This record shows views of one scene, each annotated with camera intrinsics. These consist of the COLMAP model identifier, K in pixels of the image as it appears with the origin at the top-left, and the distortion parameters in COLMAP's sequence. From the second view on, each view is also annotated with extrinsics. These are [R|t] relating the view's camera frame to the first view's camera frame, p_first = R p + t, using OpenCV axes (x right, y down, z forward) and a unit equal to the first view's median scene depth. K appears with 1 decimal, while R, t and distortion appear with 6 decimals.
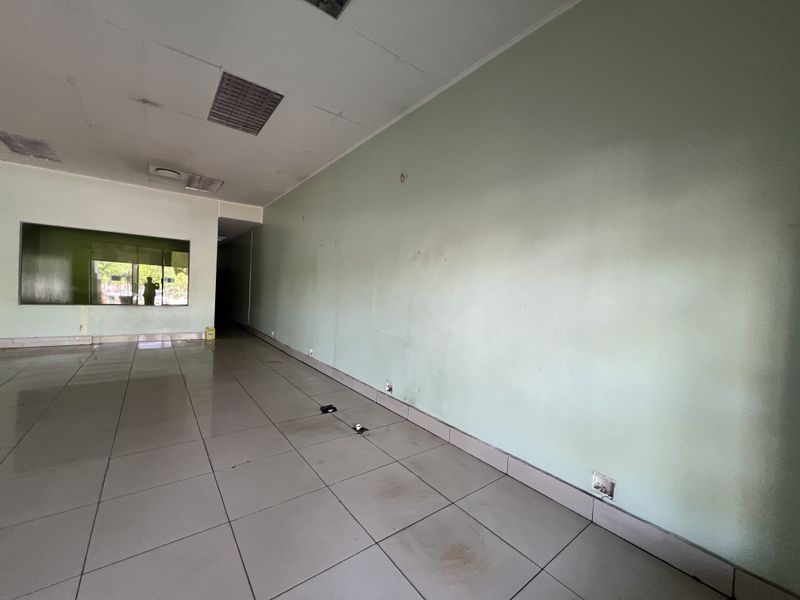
lens RADIAL K [[322.0, 0, 405.6], [0, 322.0, 295.7], [0, 0, 1]] dist [0.009029, 0.000145]
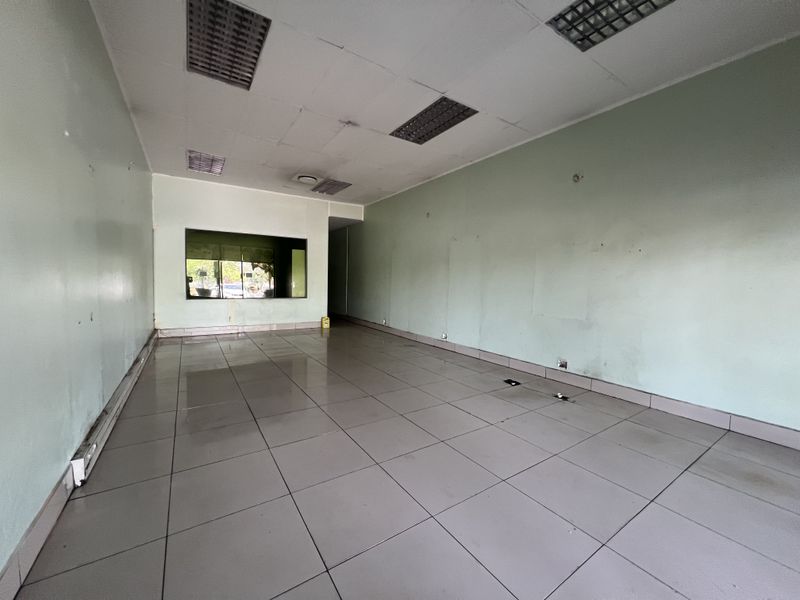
lens RADIAL K [[322.0, 0, 395.8], [0, 322.0, 300.4], [0, 0, 1]] dist [0.009029, 0.000145]
pose [[0.997706, -0.023598, -0.063446, -0.328903], [0.026805, 0.998380, 0.050188, -0.008897], [0.062159, -0.051774, 0.996723, -0.101733]]
